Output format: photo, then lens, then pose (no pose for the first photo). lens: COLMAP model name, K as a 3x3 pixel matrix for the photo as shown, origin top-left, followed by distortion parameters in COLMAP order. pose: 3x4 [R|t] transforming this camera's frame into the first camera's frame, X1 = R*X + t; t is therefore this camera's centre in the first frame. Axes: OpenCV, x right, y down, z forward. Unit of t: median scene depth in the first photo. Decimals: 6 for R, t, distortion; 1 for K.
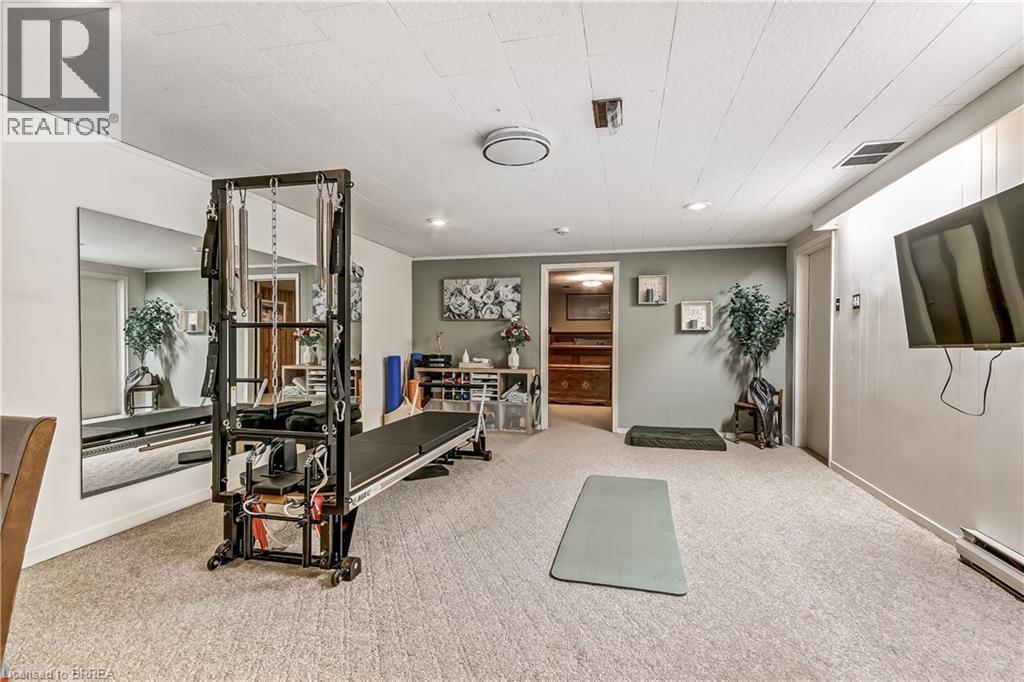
lens RADIAL K [[468.3, 0, 513.5], [0, 468.3, 341.8], [0, 0, 1]] dist [0.003670, 0.000175]
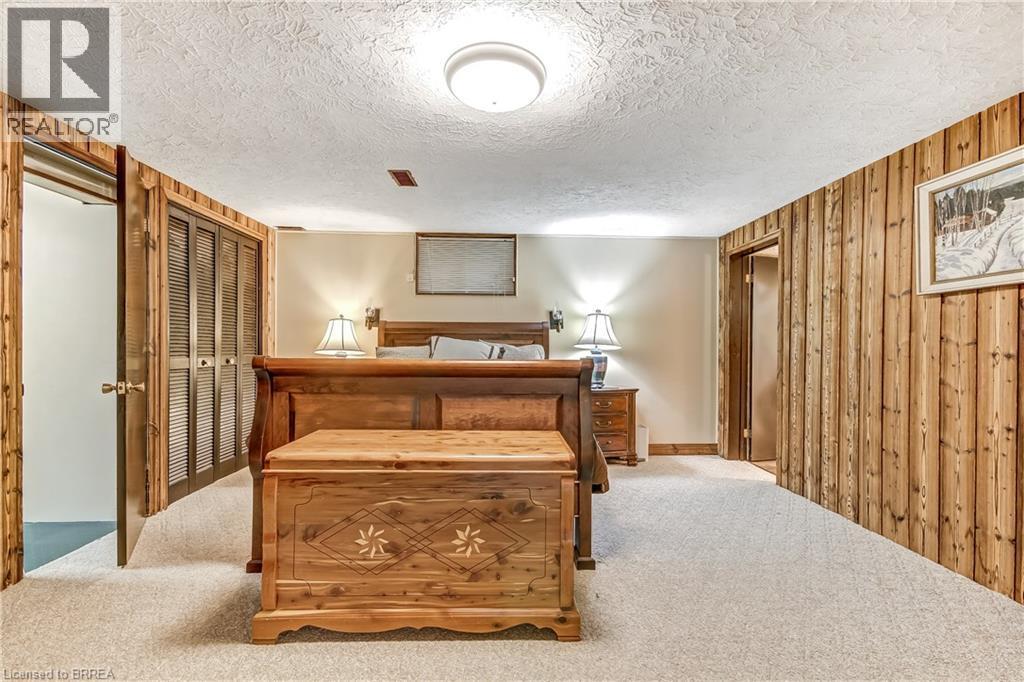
lens RADIAL K [[468.3, 0, 510.4], [0, 468.3, 344.2], [0, 0, 1]] dist [0.003670, 0.000175]
pose [[0.964324, 0.000639, 0.264725, 0.114483], [-0.000198, 0.999999, -0.001693, -0.000393], [-0.264726, 0.001580, 0.964322, 0.776623]]
